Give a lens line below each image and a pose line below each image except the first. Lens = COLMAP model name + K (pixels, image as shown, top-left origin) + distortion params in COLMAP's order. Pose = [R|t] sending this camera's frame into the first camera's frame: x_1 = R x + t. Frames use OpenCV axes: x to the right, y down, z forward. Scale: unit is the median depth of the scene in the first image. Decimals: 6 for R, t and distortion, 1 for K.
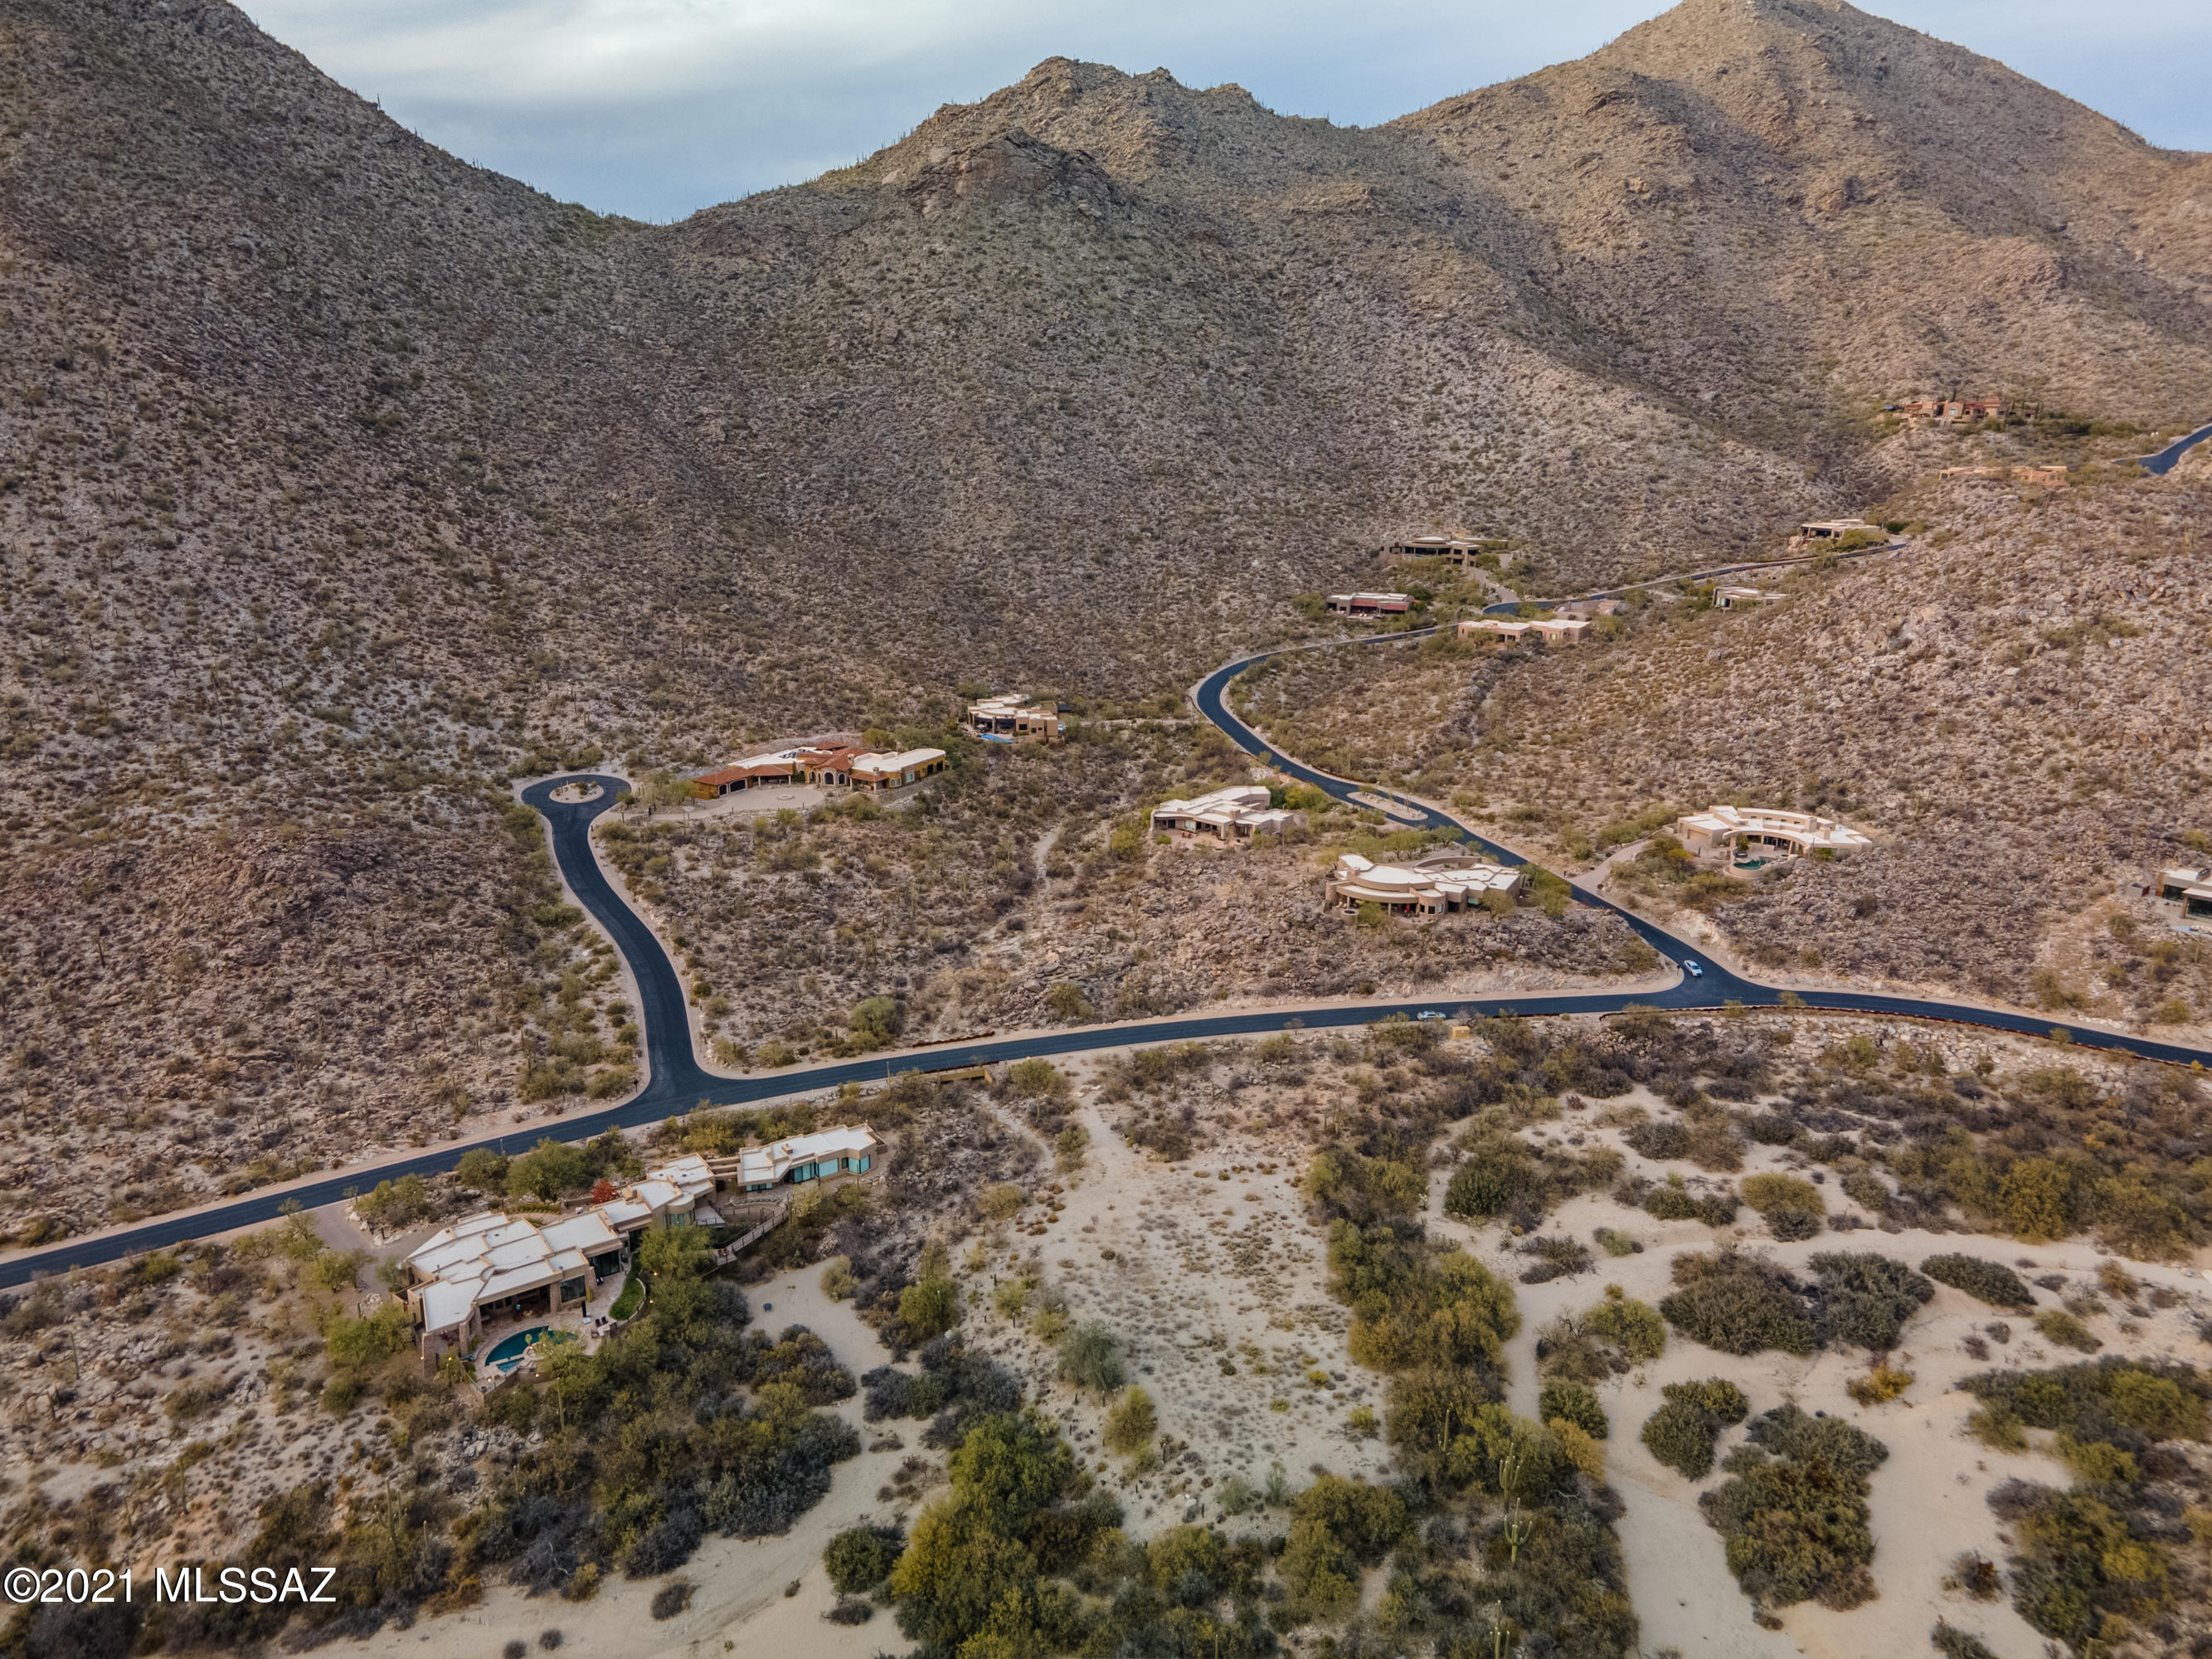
lens RADIAL K [[1610.2, 0, 1107.5], [0, 1610.2, 823.3], [0, 0, 1]] dist [0.044165, 0.043663]
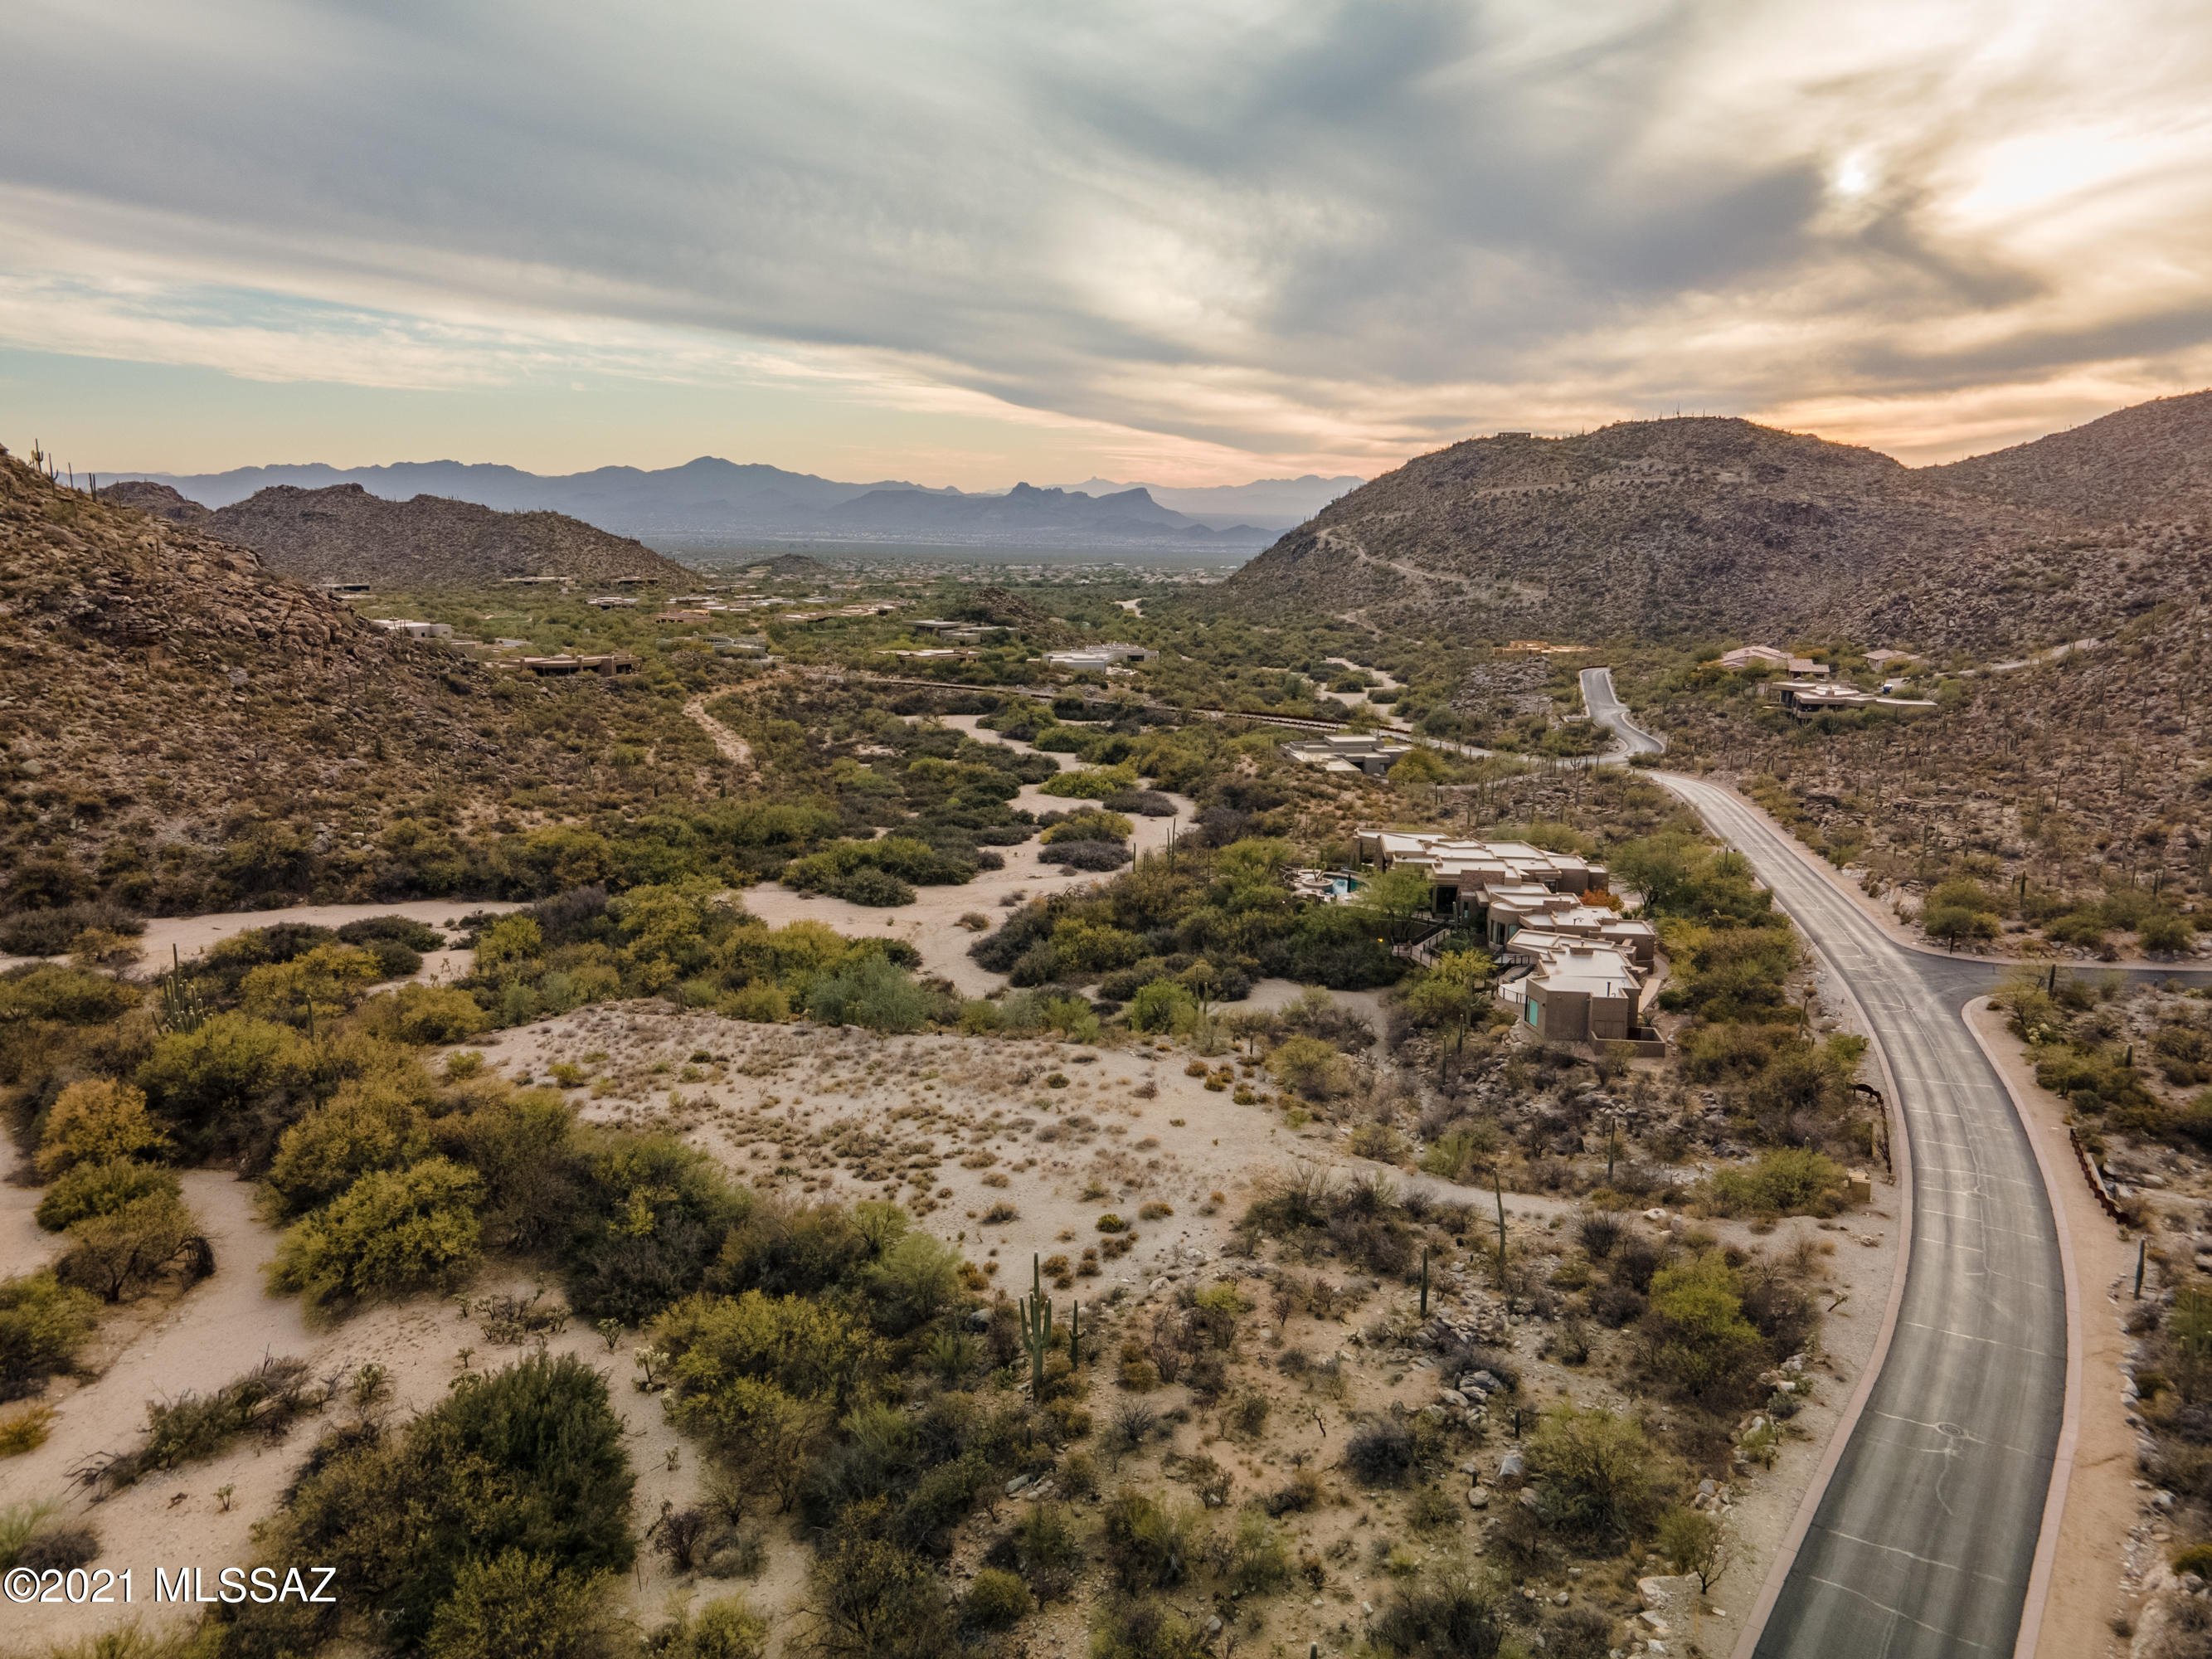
lens RADIAL K [[1608.2, 0, 1101.9], [0, 1608.2, 823.9], [0, 0, 1]] dist [0.048796, 0.067065]
pose [[-0.650788, 0.147739, -0.744747, 0.290510], [-0.218311, 0.903053, 0.369912, -0.021951], [0.727197, 0.403321, -0.555443, 0.934782]]
